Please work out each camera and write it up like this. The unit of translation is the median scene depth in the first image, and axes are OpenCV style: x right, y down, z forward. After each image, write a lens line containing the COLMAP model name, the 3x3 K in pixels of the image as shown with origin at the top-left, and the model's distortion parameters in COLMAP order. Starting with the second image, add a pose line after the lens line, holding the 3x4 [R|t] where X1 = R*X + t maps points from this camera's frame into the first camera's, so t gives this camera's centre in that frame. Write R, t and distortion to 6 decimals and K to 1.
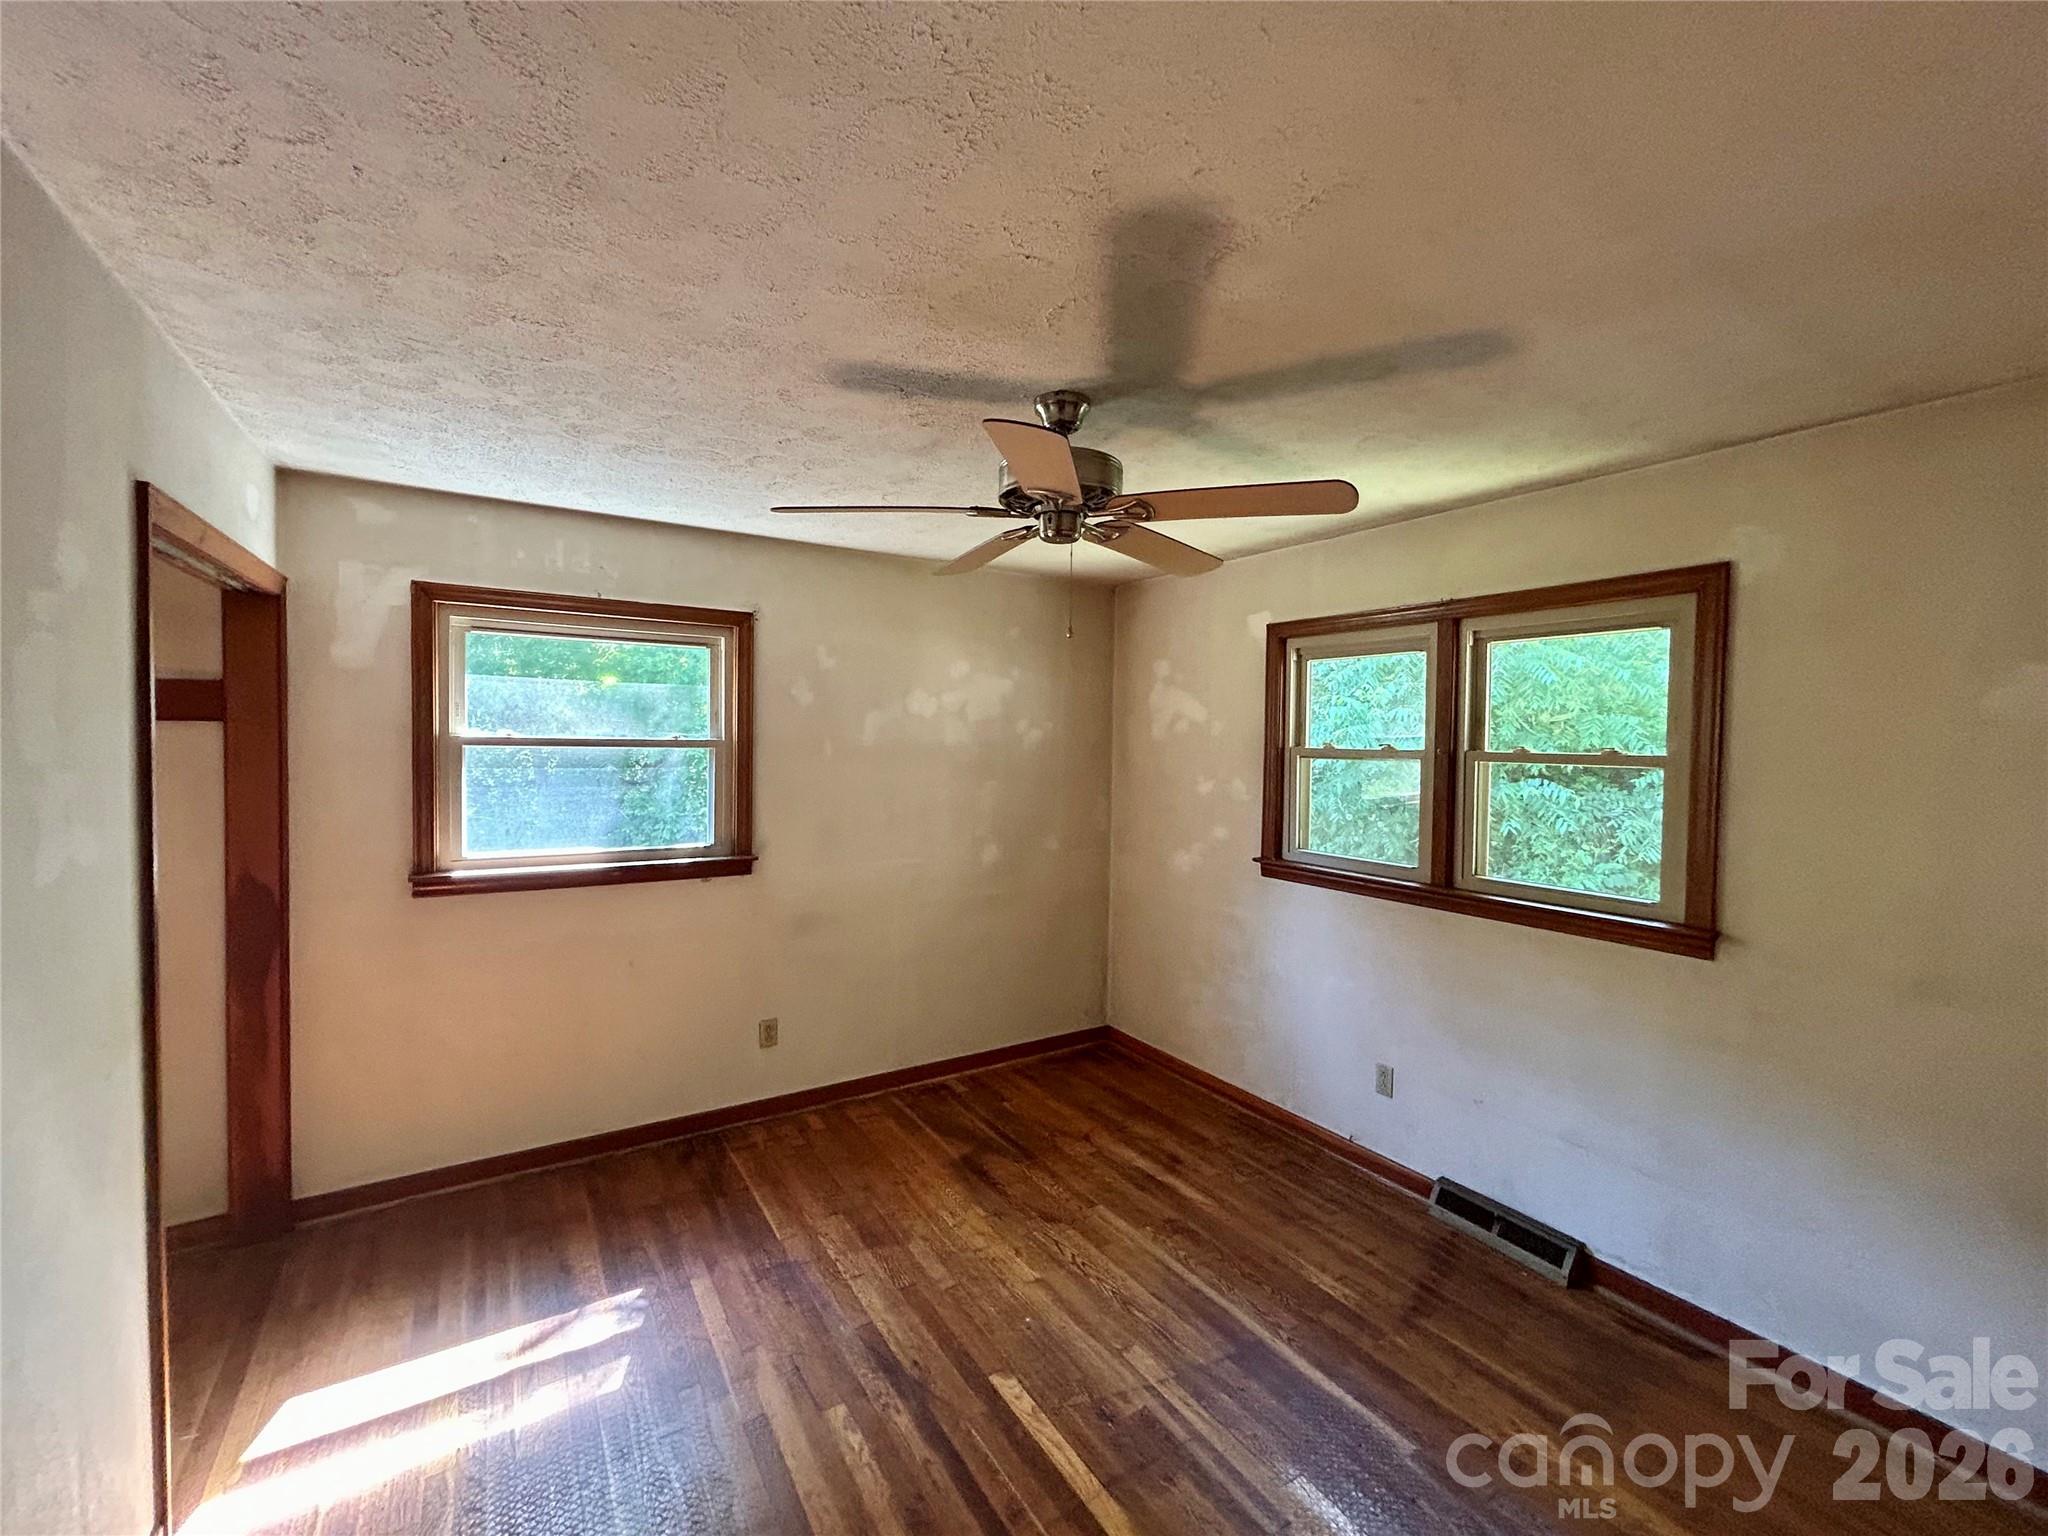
lens RADIAL K [[834.7, 0, 1036.6], [0, 834.7, 761.0], [0, 0, 1]] dist [-0.003273, -0.000143]
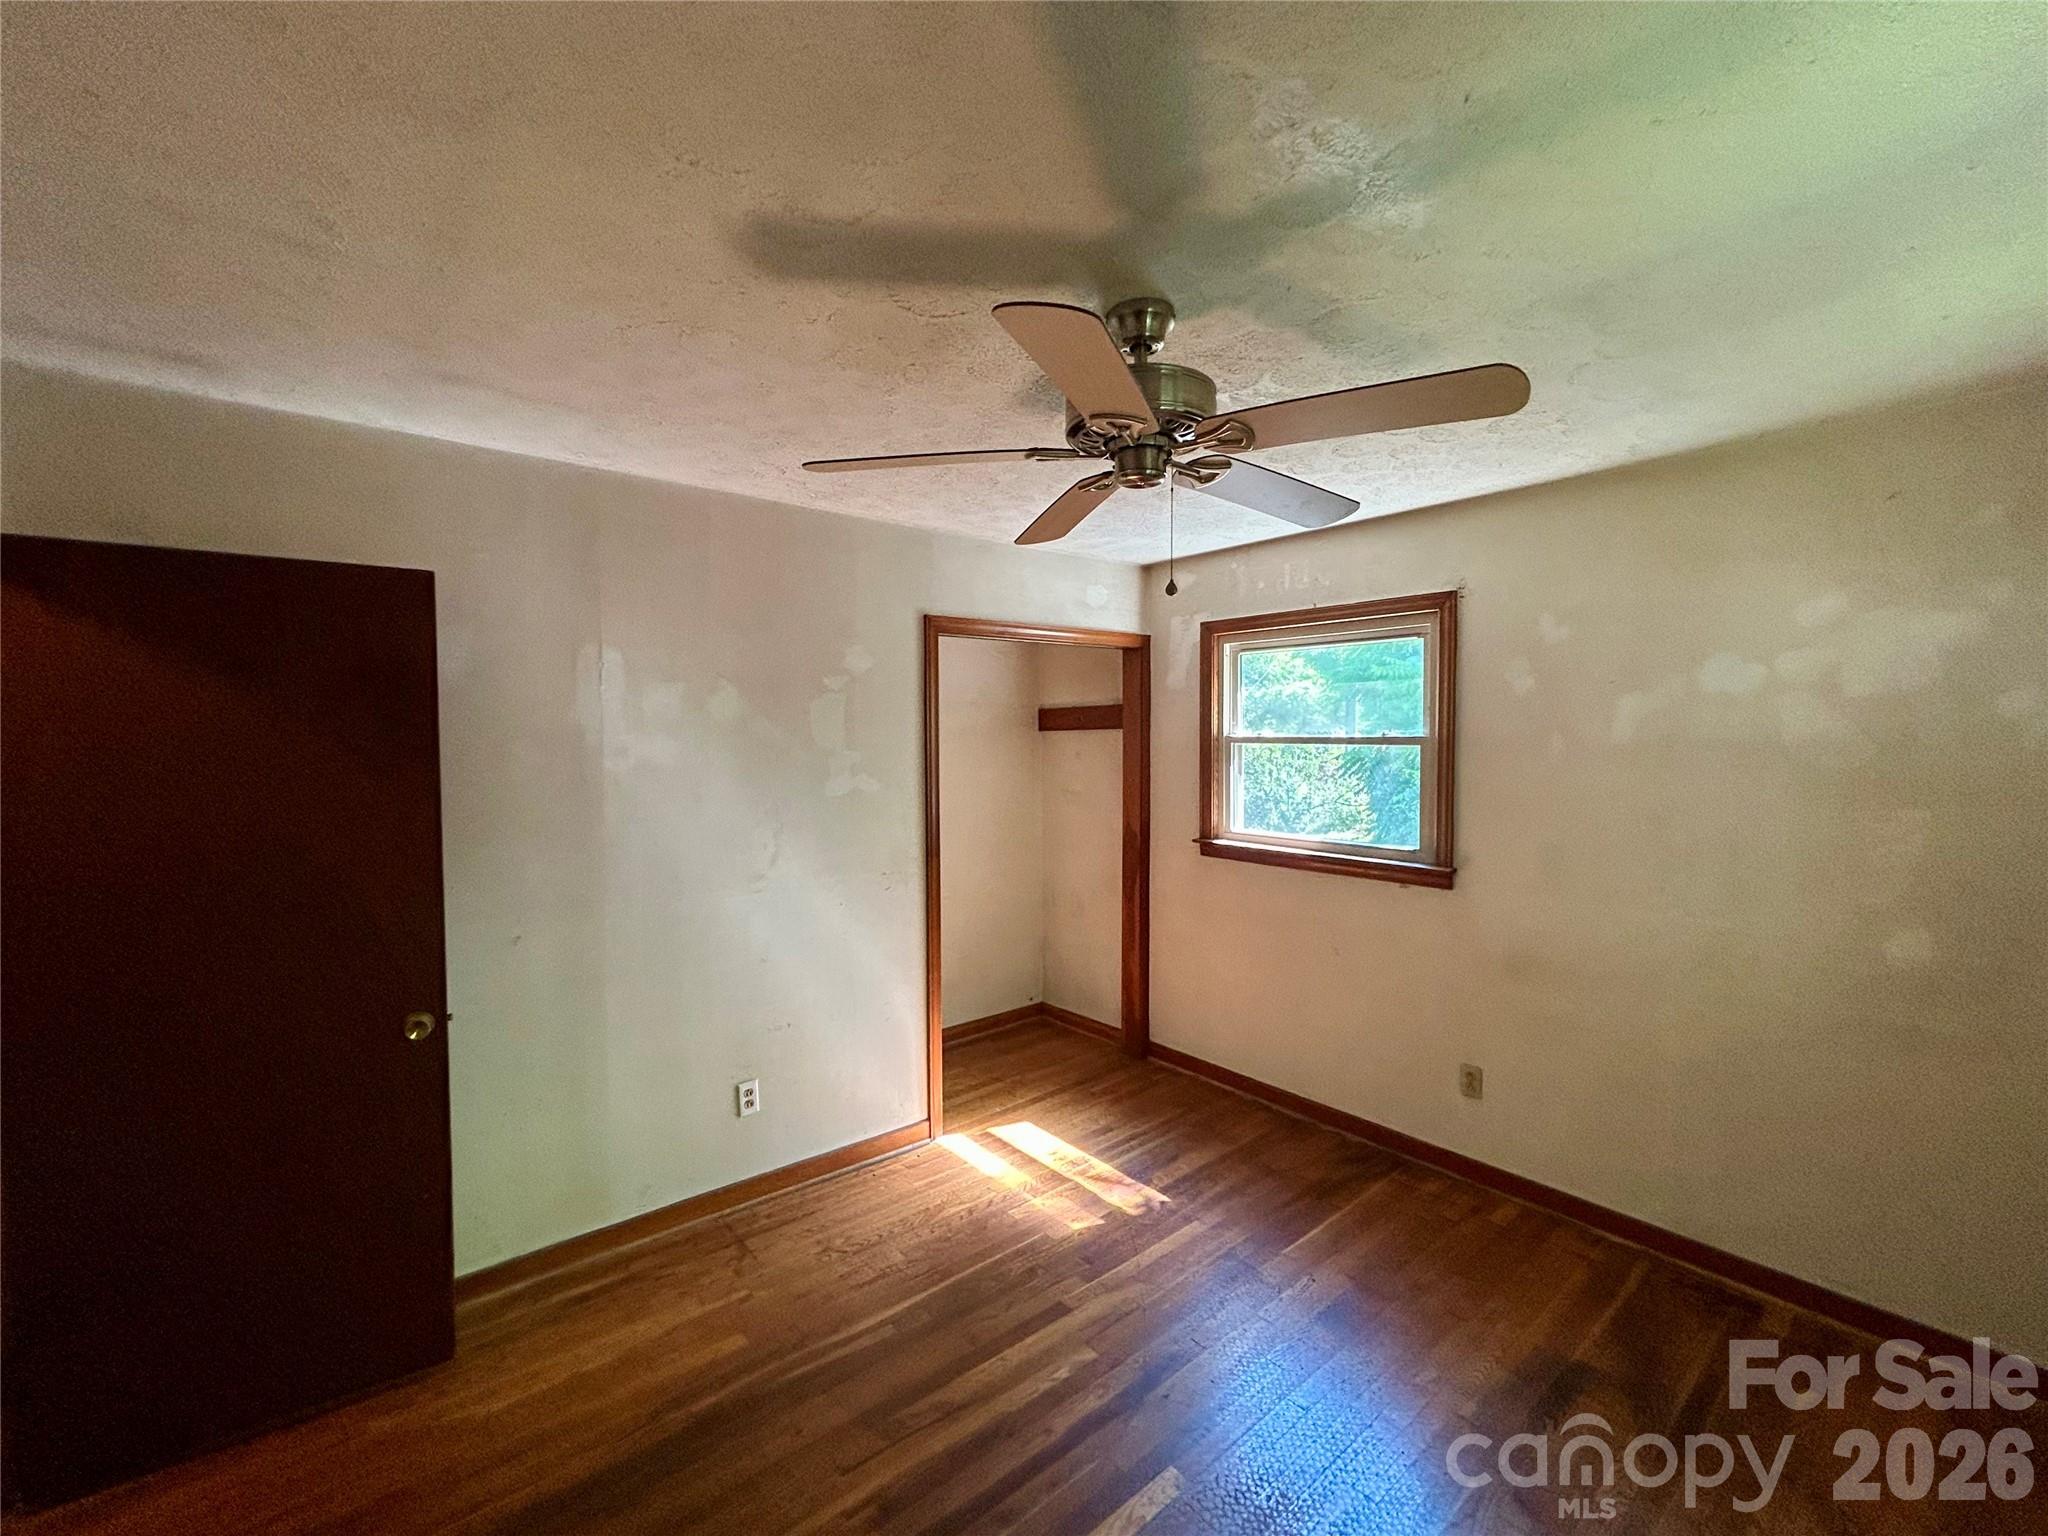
lens RADIAL K [[834.7, 0, 1011.6], [0, 834.7, 758.5], [0, 0, 1]] dist [-0.003273, -0.000143]
pose [[0.121087, 0.009582, -0.992596, 0.525723], [-0.026123, 0.999638, 0.006463, 0.005135], [0.992298, 0.025147, 0.121293, 0.487081]]
